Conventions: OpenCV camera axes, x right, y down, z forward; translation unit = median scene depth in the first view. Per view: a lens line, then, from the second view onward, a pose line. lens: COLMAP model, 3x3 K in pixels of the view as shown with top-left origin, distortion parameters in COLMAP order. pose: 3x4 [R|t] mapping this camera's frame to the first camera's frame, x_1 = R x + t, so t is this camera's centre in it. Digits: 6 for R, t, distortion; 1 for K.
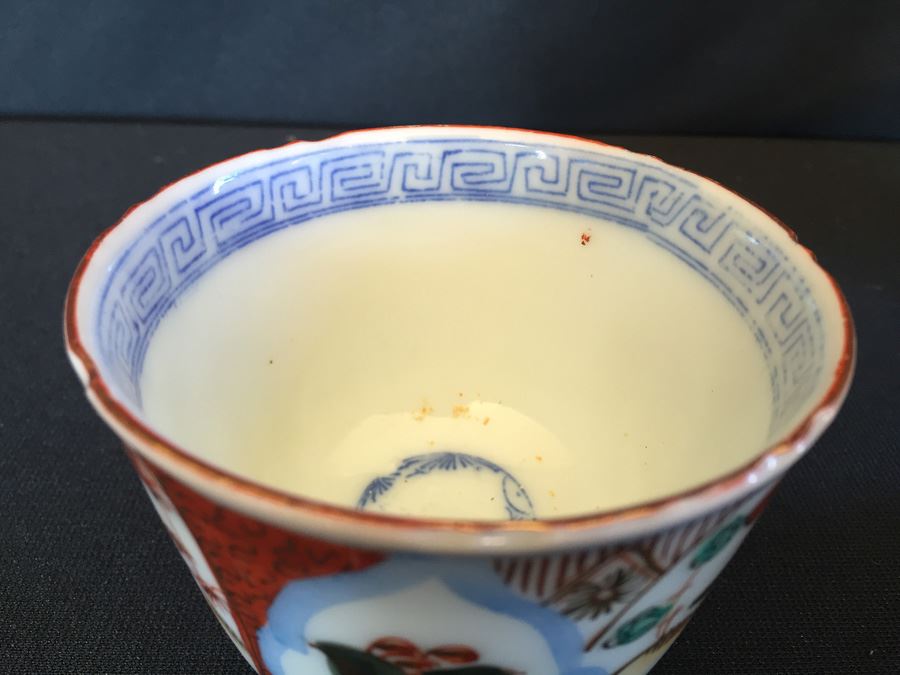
lens RADIAL K [[809.4, 0, 450.0], [0, 809.4, 337.5], [0, 0, 1]] dist [0.046702, -0.003923]
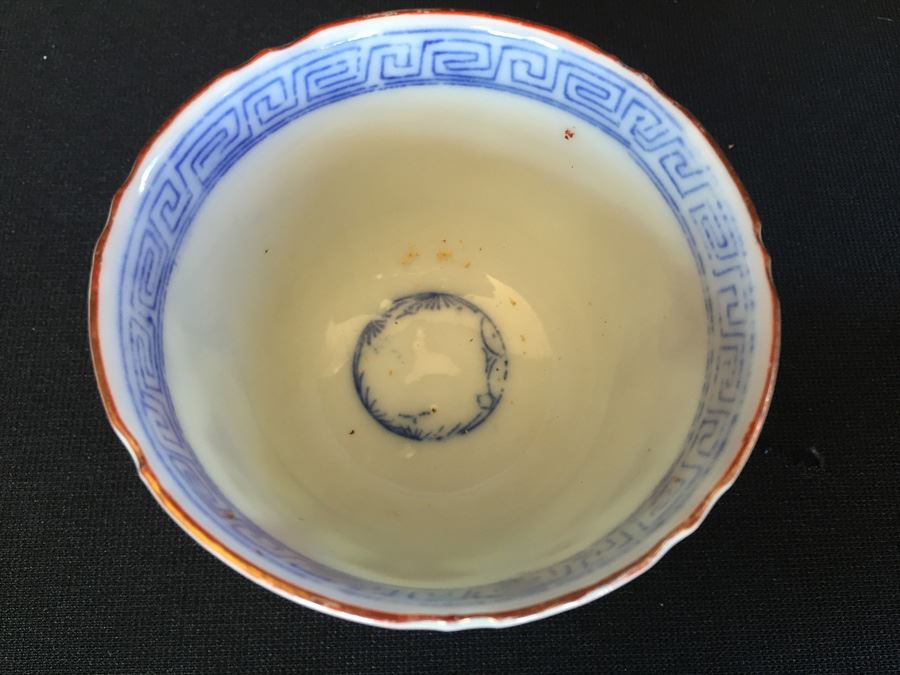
lens RADIAL K [[809.4, 0, 450.0], [0, 809.4, 337.5], [0, 0, 1]] dist [0.046702, -0.003923]
pose [[0.999962, -0.004338, 0.007561, 0.013611], [-0.000600, 0.831114, 0.556102, -0.468025], [-0.008696, -0.556086, 0.831079, 0.042281]]
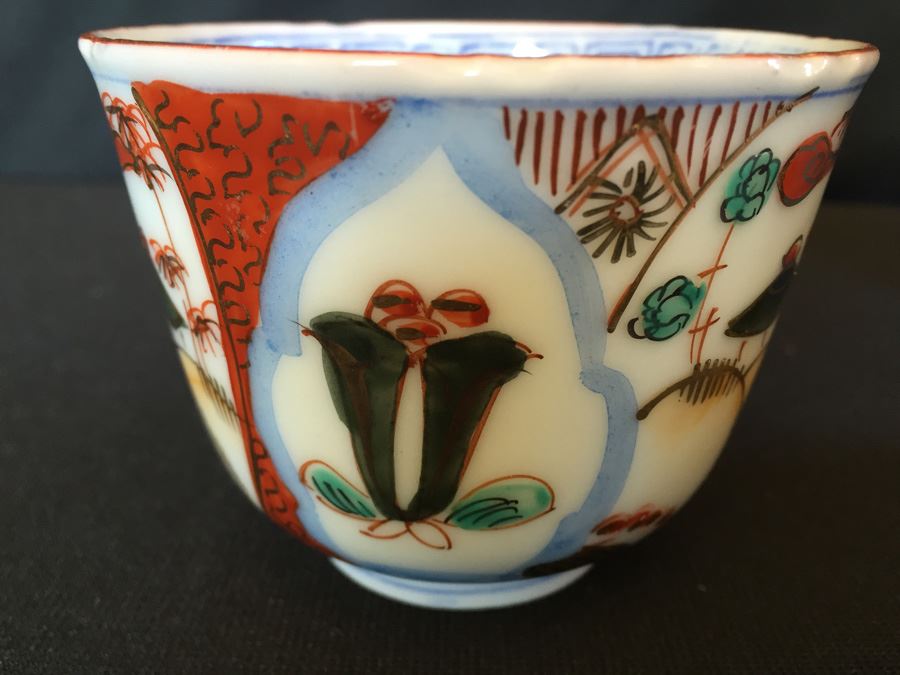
lens RADIAL K [[826.1, 0, 445.1], [0, 826.1, 342.0], [0, 0, 1]] dist [0.072365, -0.152140]
pose [[0.999318, 0.002649, -0.036837, 0.012173], [-0.010850, 0.974468, -0.224266, 0.370077], [0.035303, 0.224513, 0.973831, 0.066822]]
